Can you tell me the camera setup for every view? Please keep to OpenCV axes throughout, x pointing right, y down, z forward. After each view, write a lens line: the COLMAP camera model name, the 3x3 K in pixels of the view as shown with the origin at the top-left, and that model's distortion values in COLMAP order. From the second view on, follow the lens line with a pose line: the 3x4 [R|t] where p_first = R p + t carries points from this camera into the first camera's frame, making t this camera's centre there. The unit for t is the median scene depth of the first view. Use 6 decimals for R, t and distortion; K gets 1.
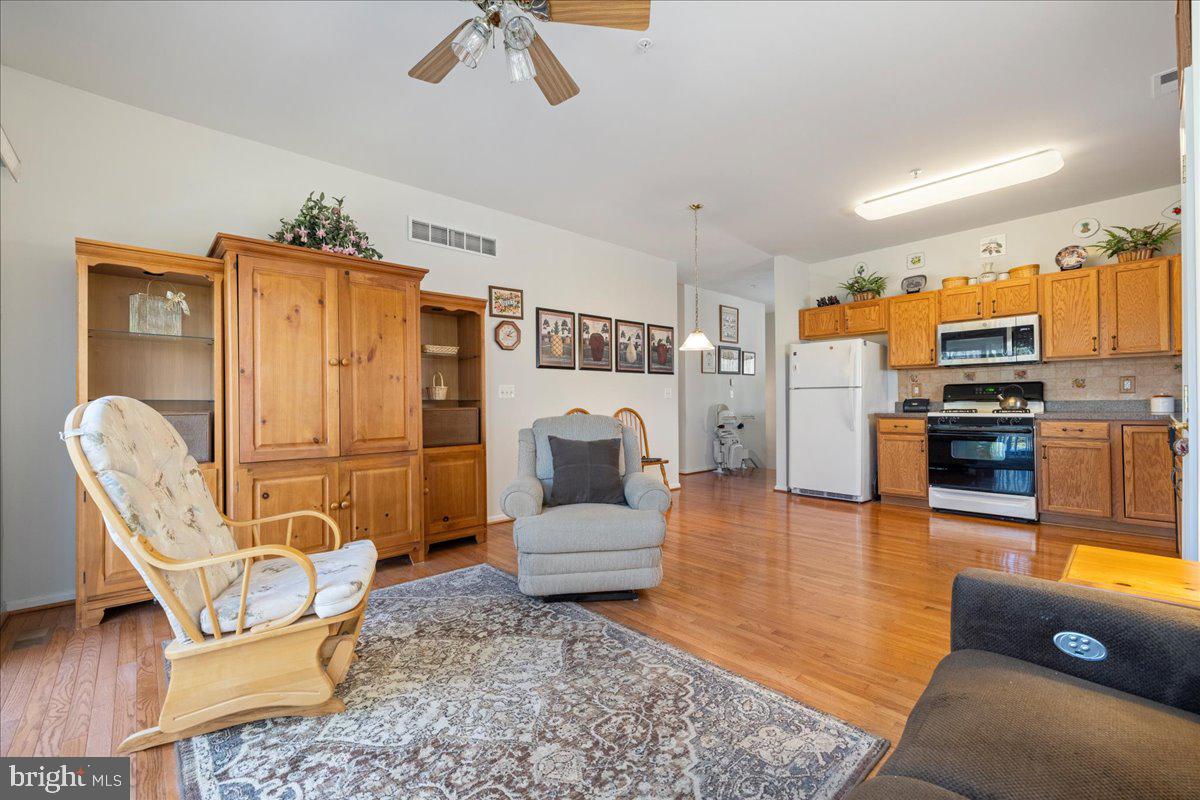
lens RADIAL K [[500.1, 0, 592.1], [0, 500.1, 401.5], [0, 0, 1]] dist [-0.000234, 0.000573]
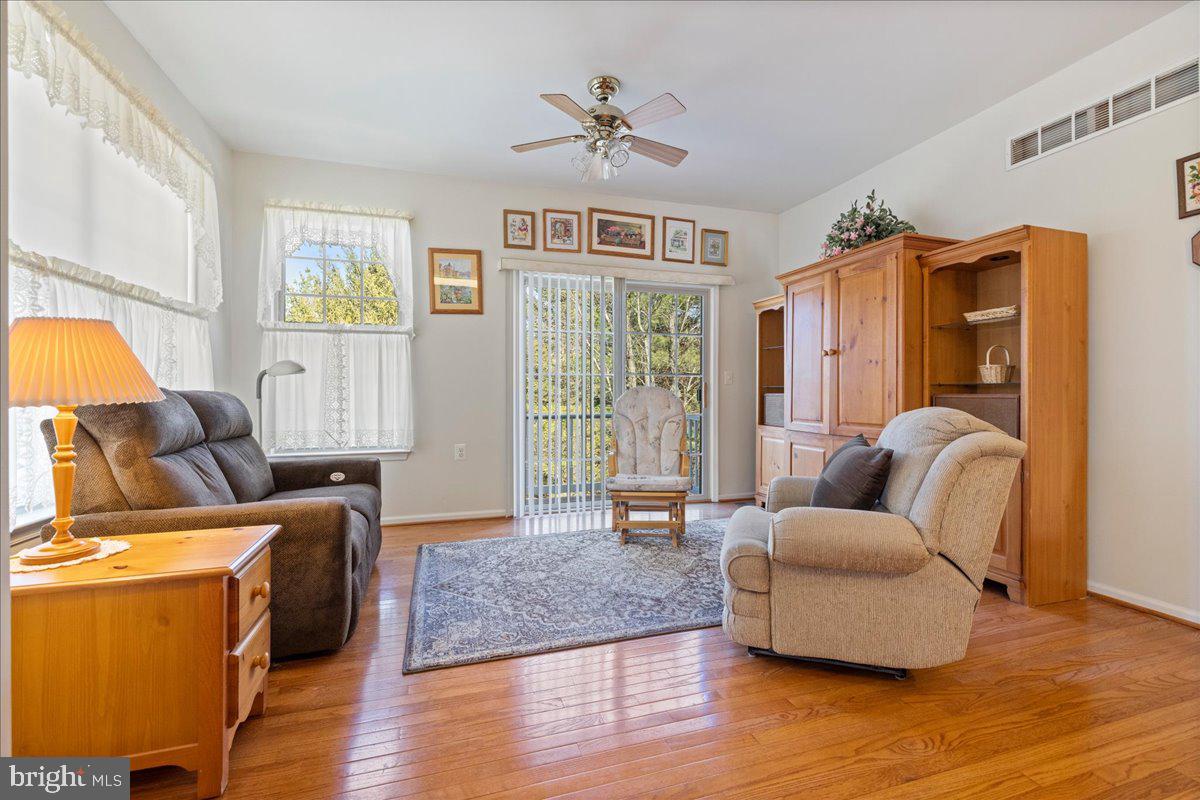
lens RADIAL K [[500.1, 0, 594.7], [0, 500.1, 394.2], [0, 0, 1]] dist [-0.000234, 0.000573]
pose [[-0.412817, 0.012084, -0.910734, 1.132599], [0.006846, 0.999925, 0.010164, 0.001845], [0.910788, -0.002039, -0.412868, 1.454641]]
